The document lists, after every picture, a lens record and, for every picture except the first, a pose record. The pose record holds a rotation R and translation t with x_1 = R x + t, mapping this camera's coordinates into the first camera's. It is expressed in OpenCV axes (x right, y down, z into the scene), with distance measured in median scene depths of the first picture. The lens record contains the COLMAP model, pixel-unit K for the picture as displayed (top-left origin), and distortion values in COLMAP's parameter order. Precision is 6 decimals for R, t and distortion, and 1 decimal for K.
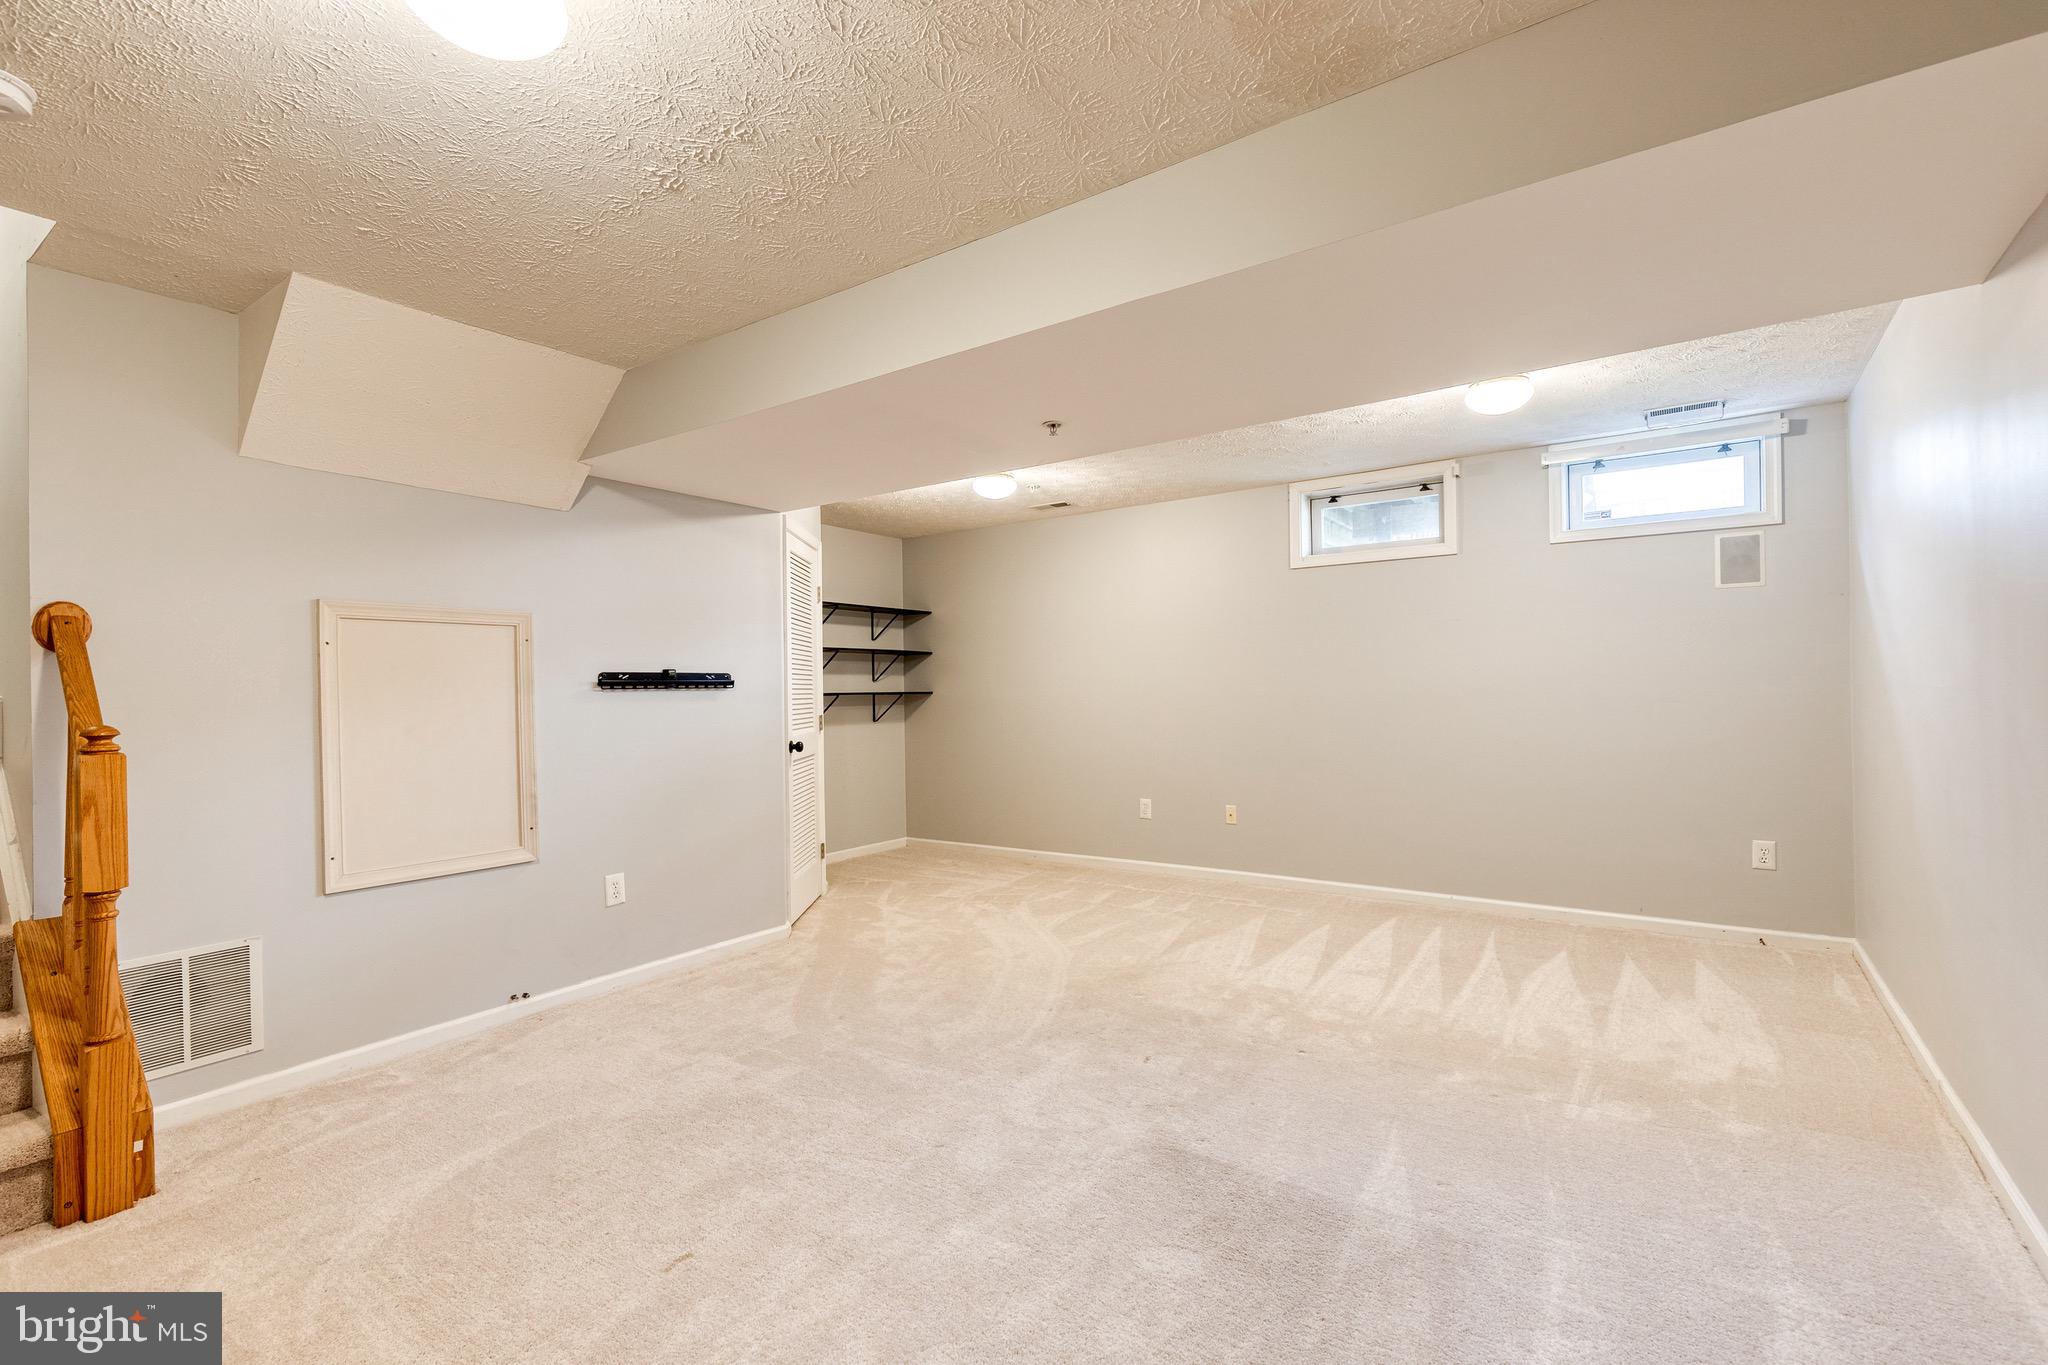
lens RADIAL K [[920.2, 0, 1030.4], [0, 920.2, 683.5], [0, 0, 1]] dist [0.010927, -0.000164]
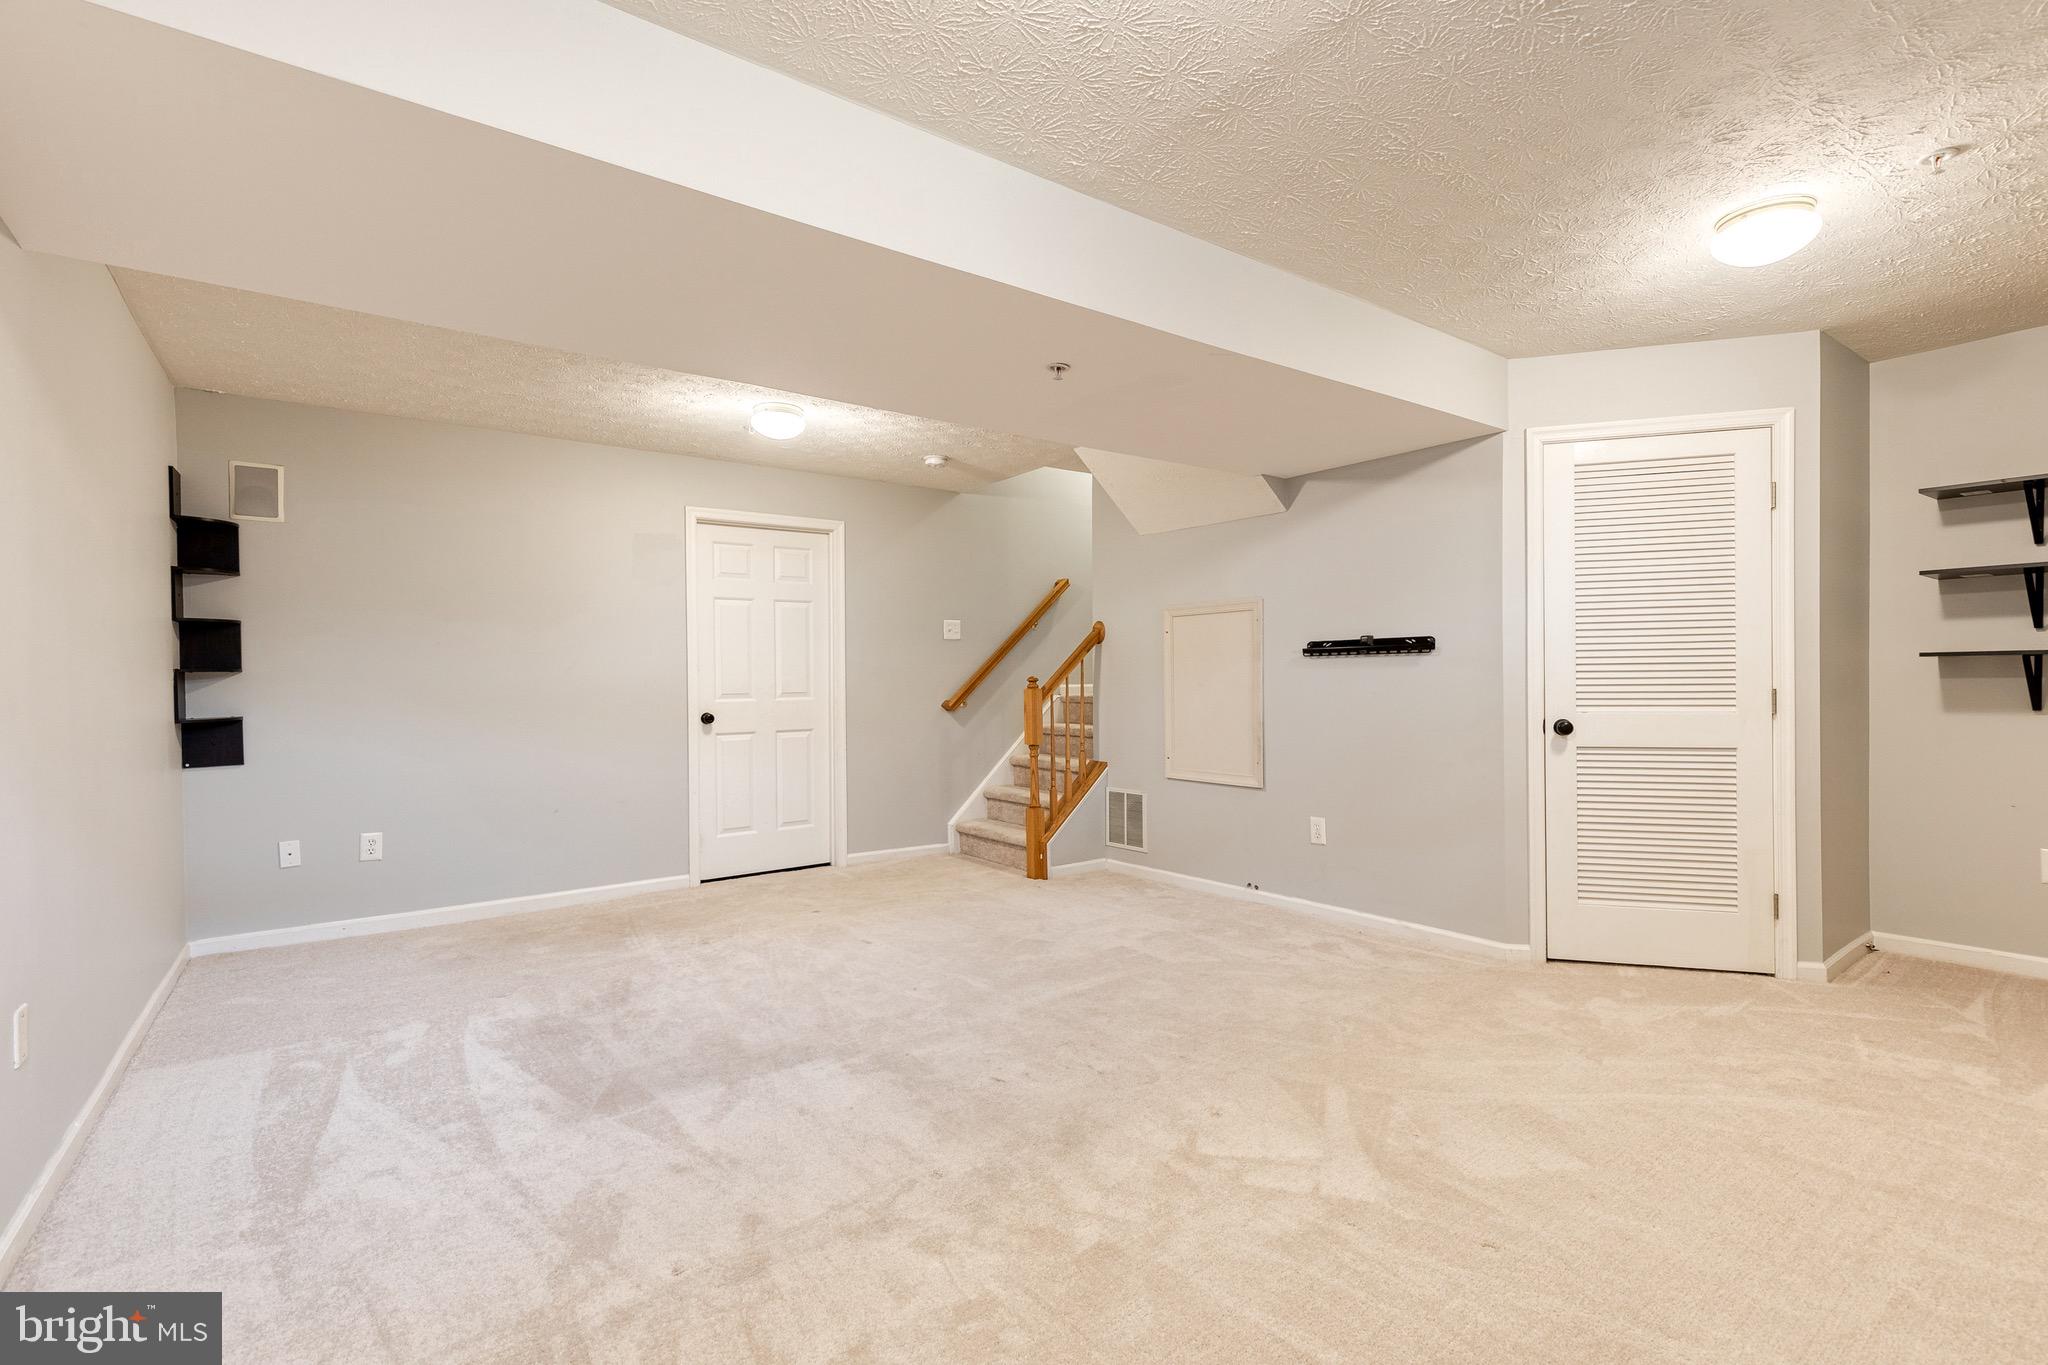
lens RADIAL K [[920.2, 0, 1030.4], [0, 920.2, 683.5], [0, 0, 1]] dist [0.010927, -0.000164]
pose [[-0.308647, 0.024671, -0.950857, 0.715982], [0.019539, 0.999617, 0.019594, 0.010715], [0.950976, -0.012531, -0.309011, 0.983783]]
